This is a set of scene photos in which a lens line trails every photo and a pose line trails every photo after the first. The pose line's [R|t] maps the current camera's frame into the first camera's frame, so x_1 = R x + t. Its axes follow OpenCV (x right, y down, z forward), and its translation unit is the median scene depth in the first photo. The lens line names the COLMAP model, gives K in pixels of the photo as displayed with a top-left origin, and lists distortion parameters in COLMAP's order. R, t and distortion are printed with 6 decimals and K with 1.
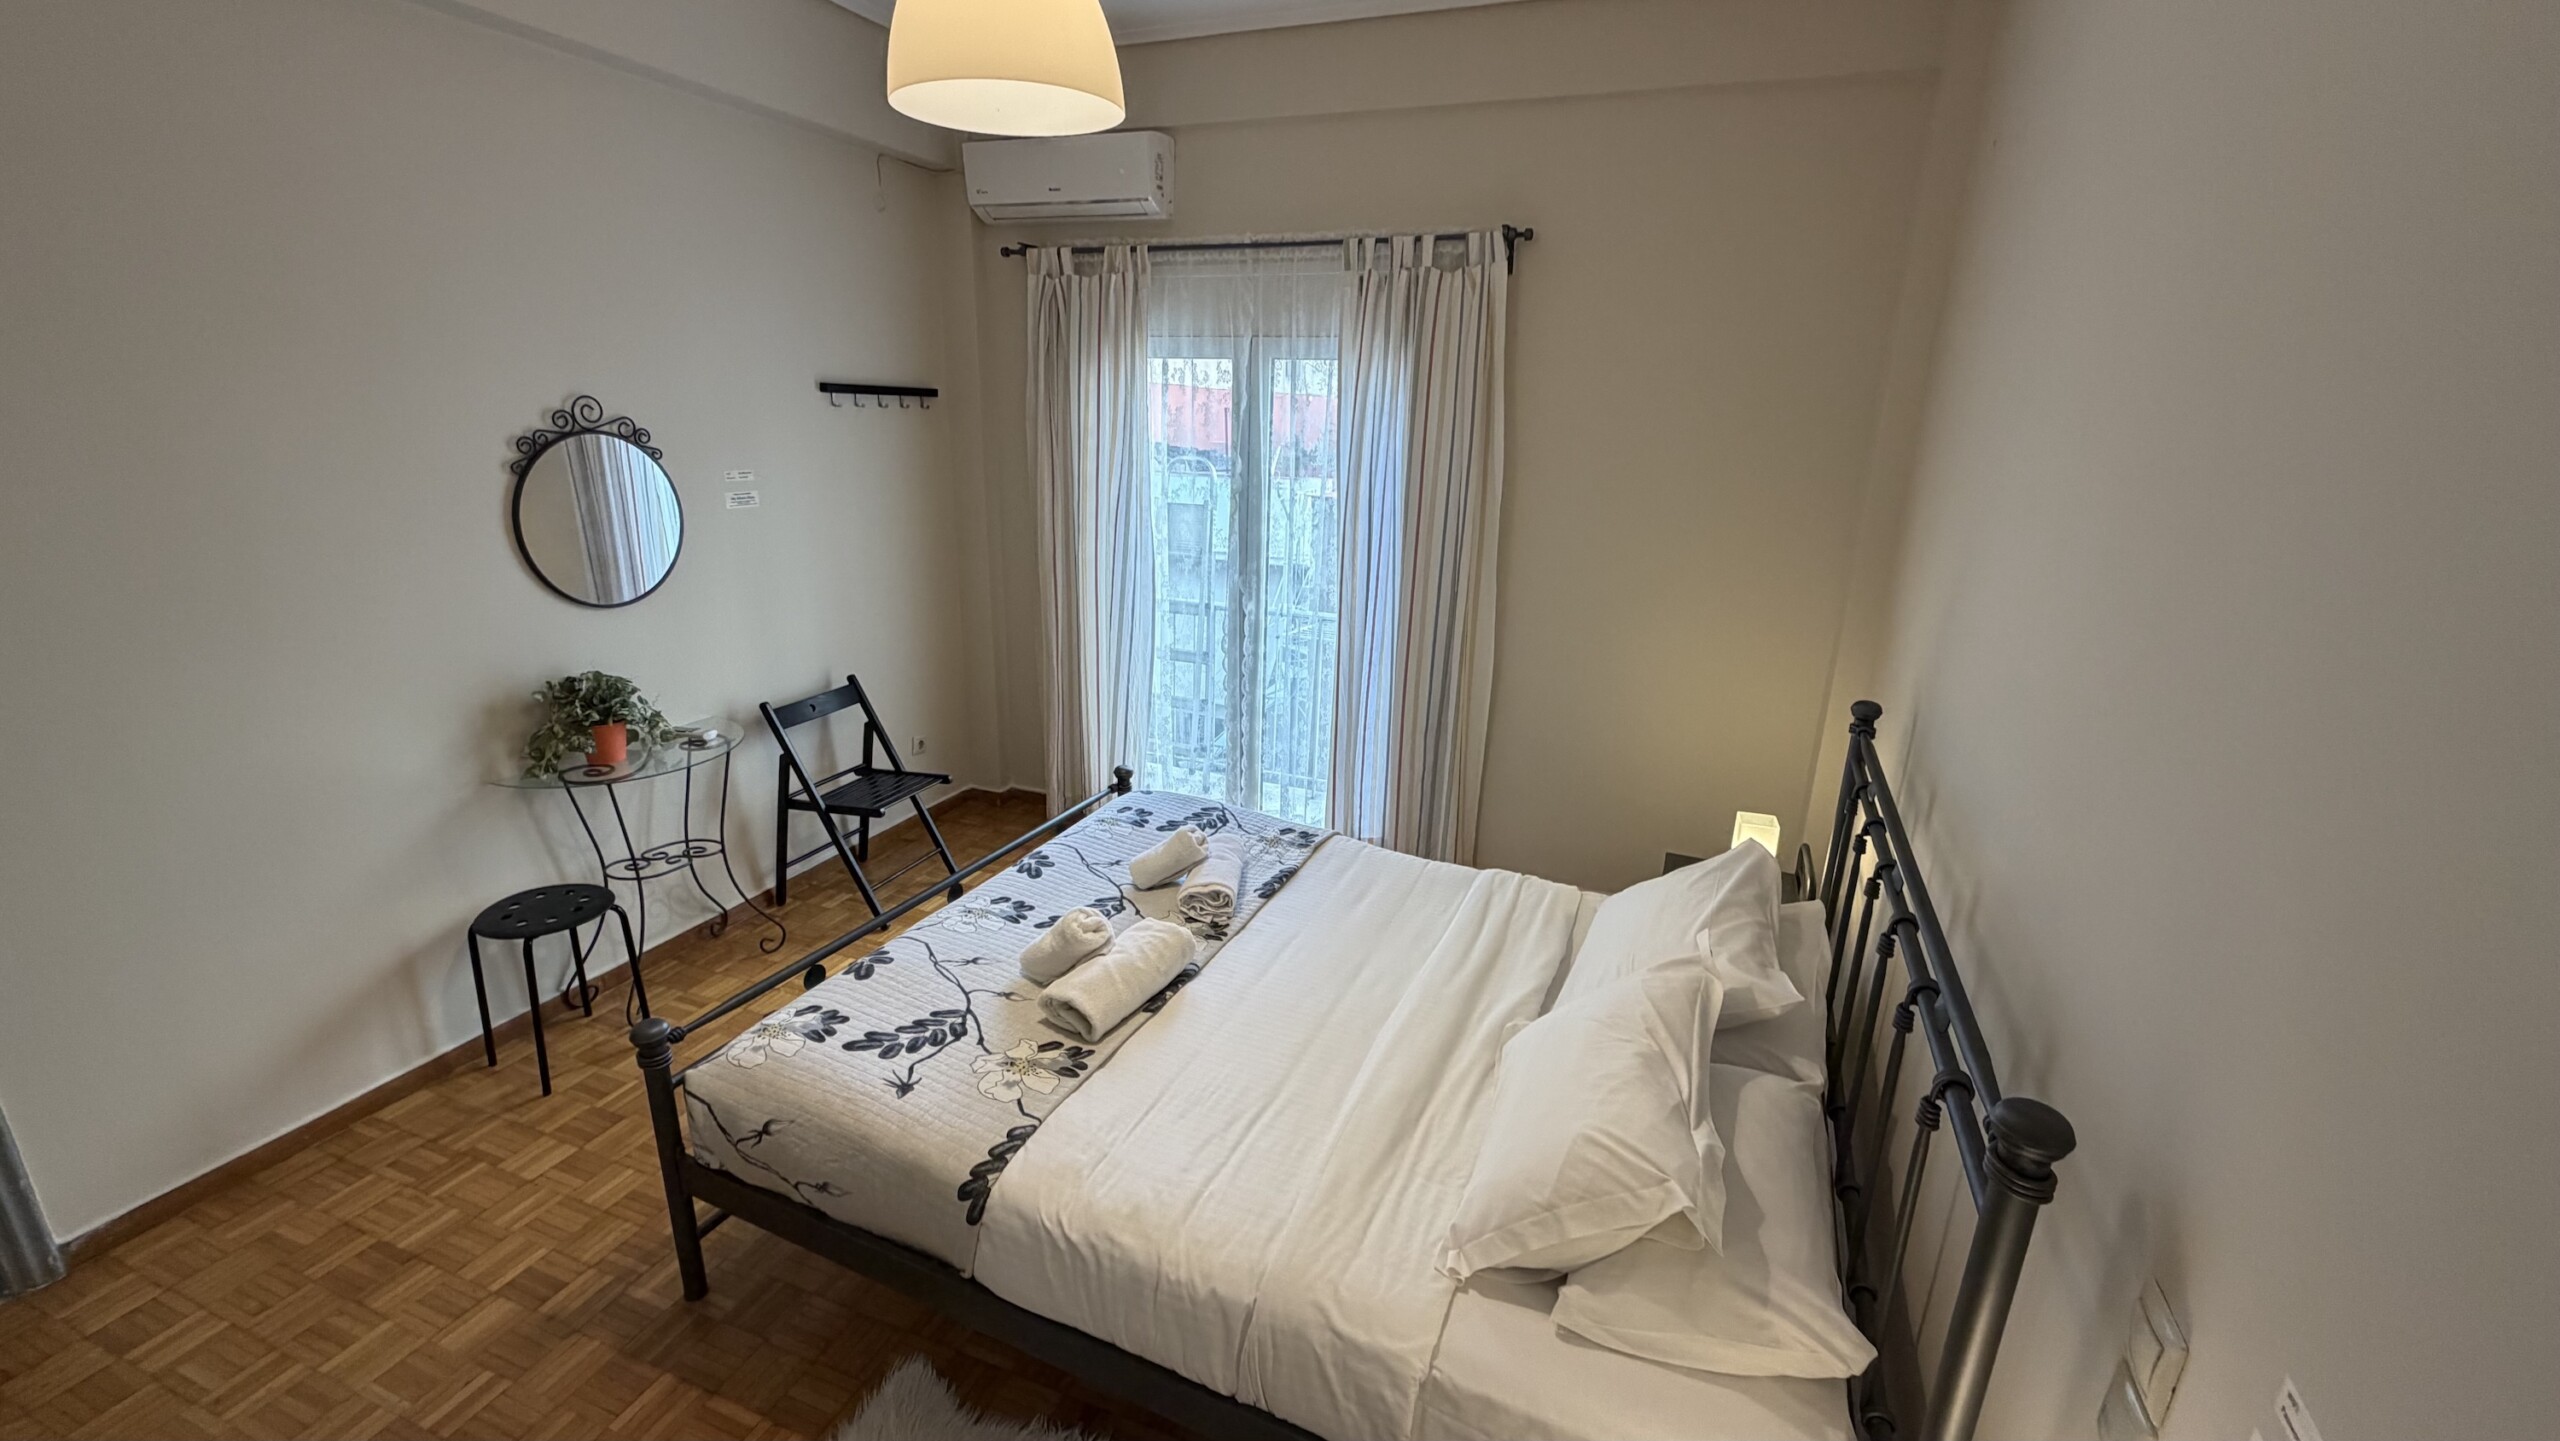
lens RADIAL K [[1015.7, 0, 1270.5], [0, 1015.7, 718.4], [0, 0, 1]] dist [-0.001432, 0.000083]
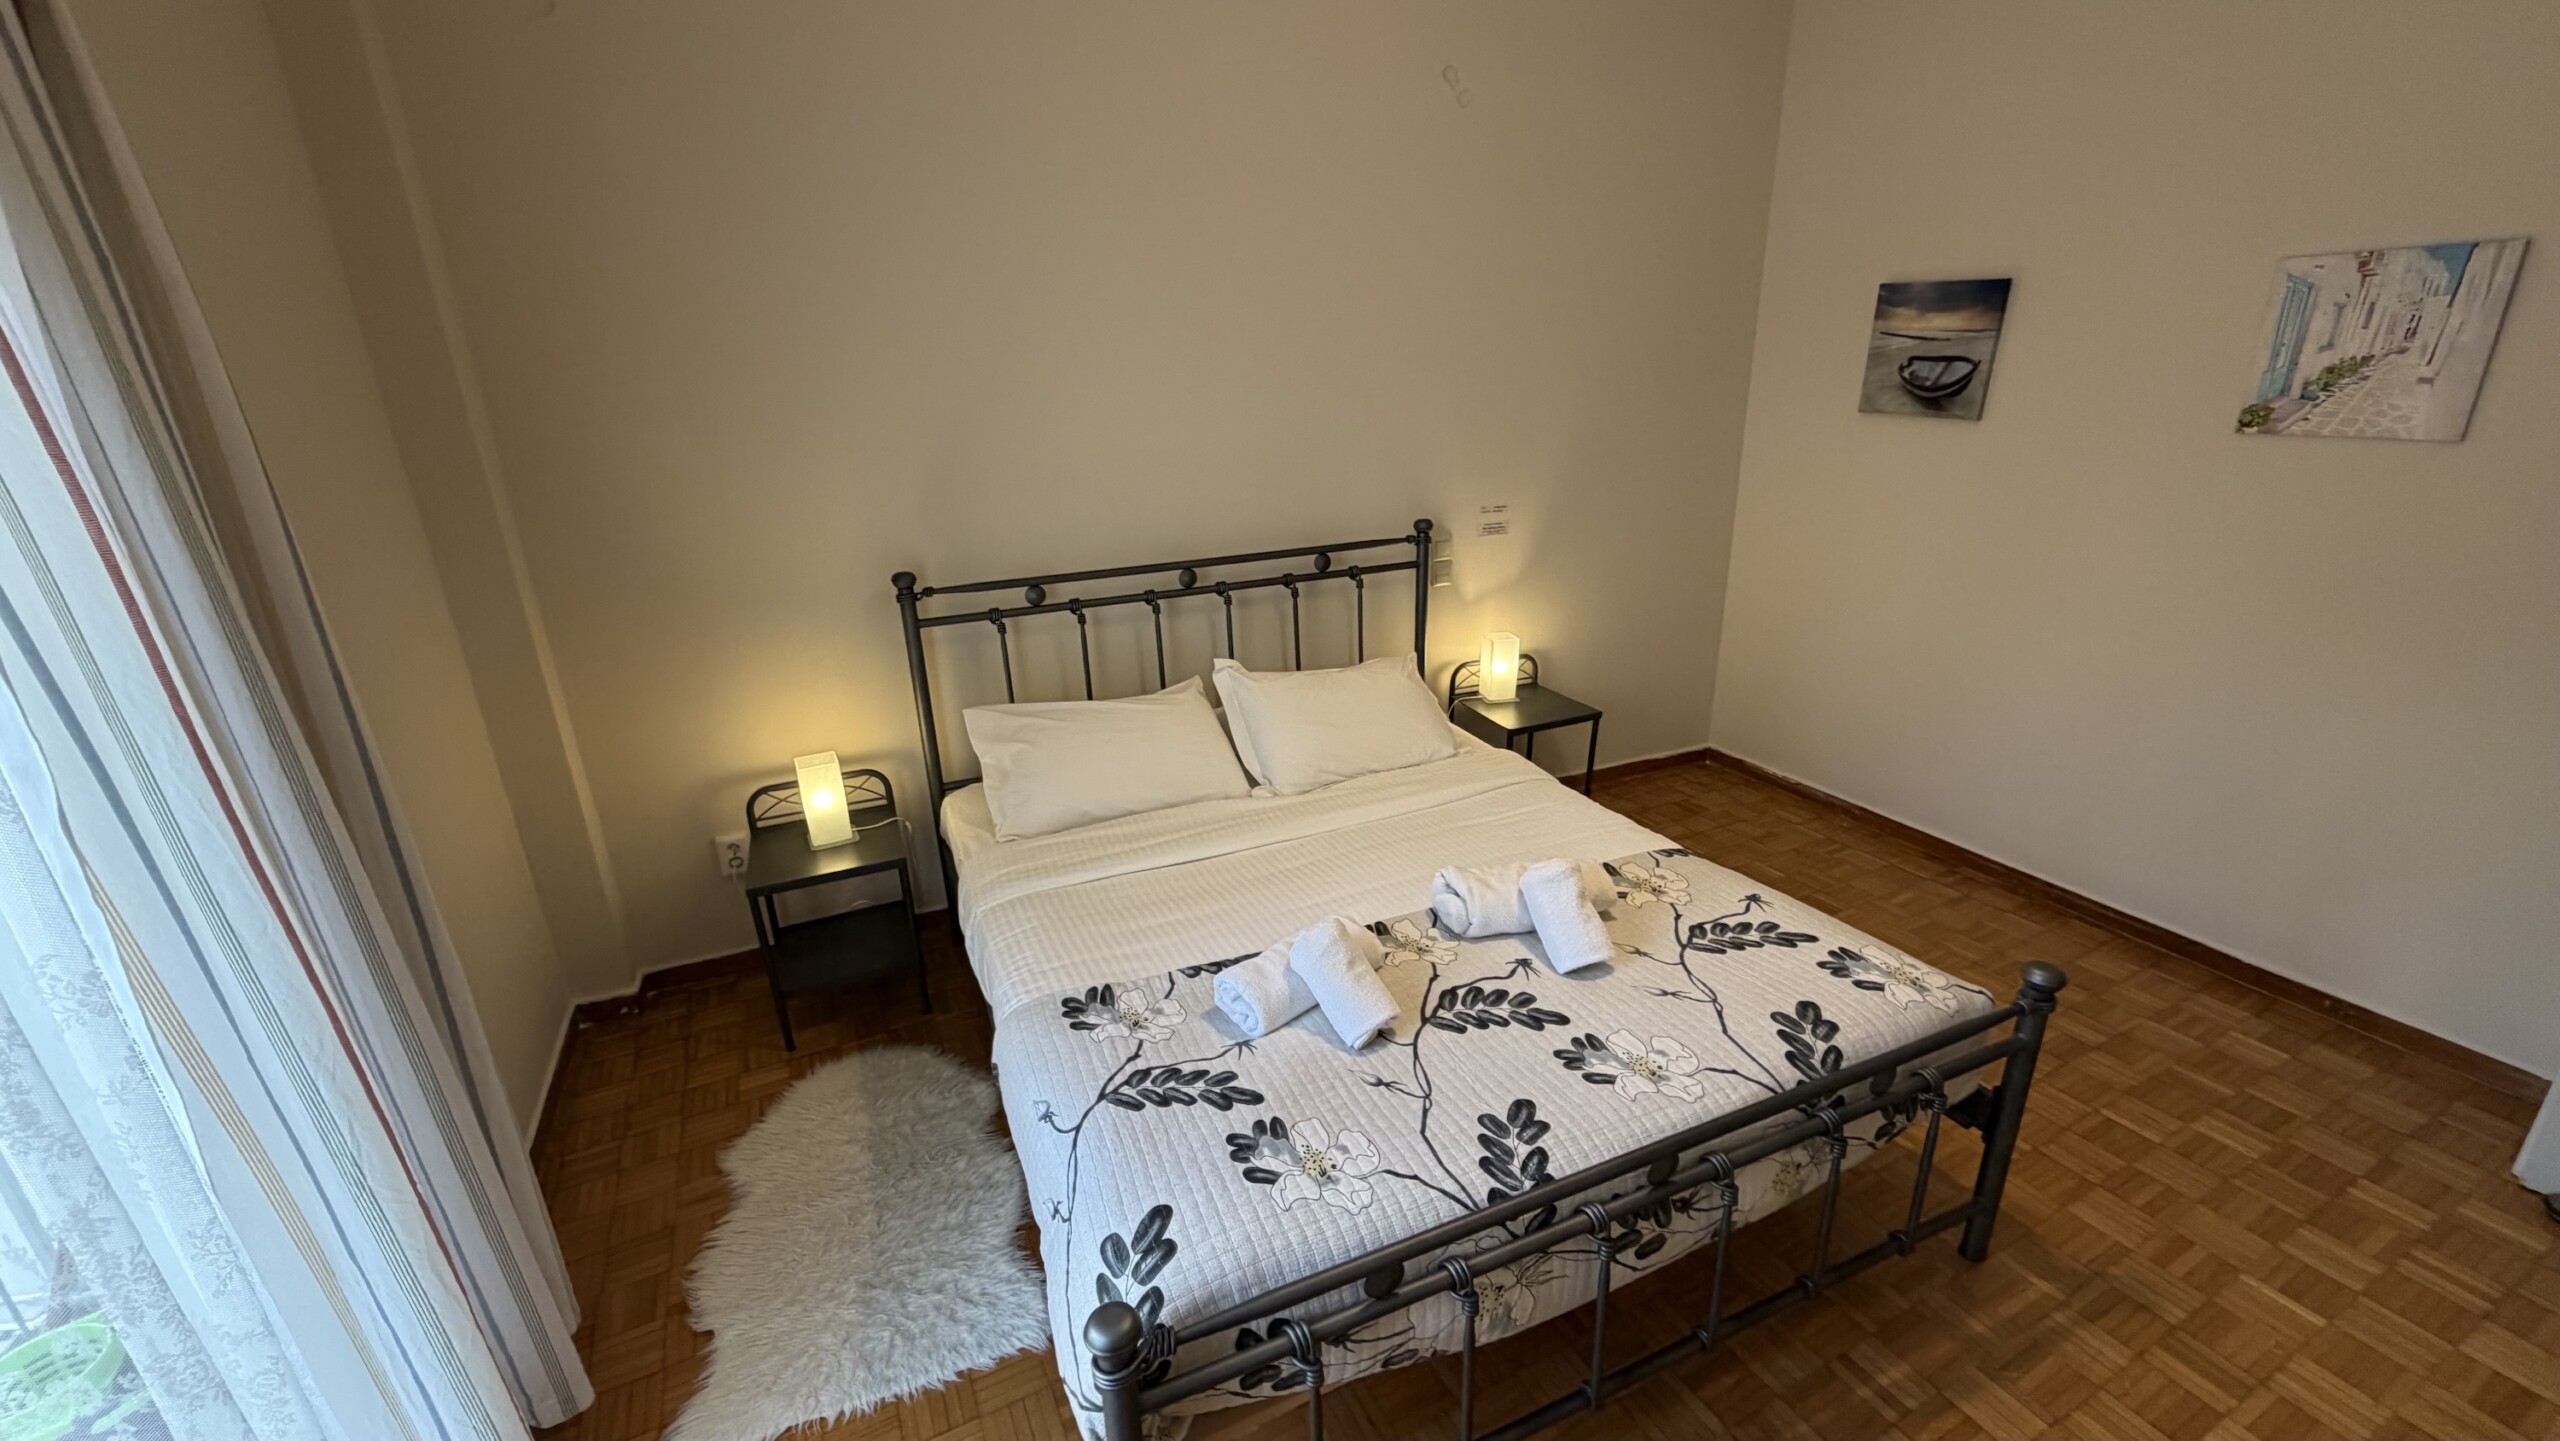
lens RADIAL K [[1015.7, 0, 1272.2], [0, 1015.7, 721.9], [0, 0, 1]] dist [-0.001432, 0.000083]
pose [[-0.735859, -0.225949, 0.638324, -0.483788], [0.208420, 0.821341, 0.530999, -0.390432], [-0.644261, 0.523780, -0.557299, 1.409123]]
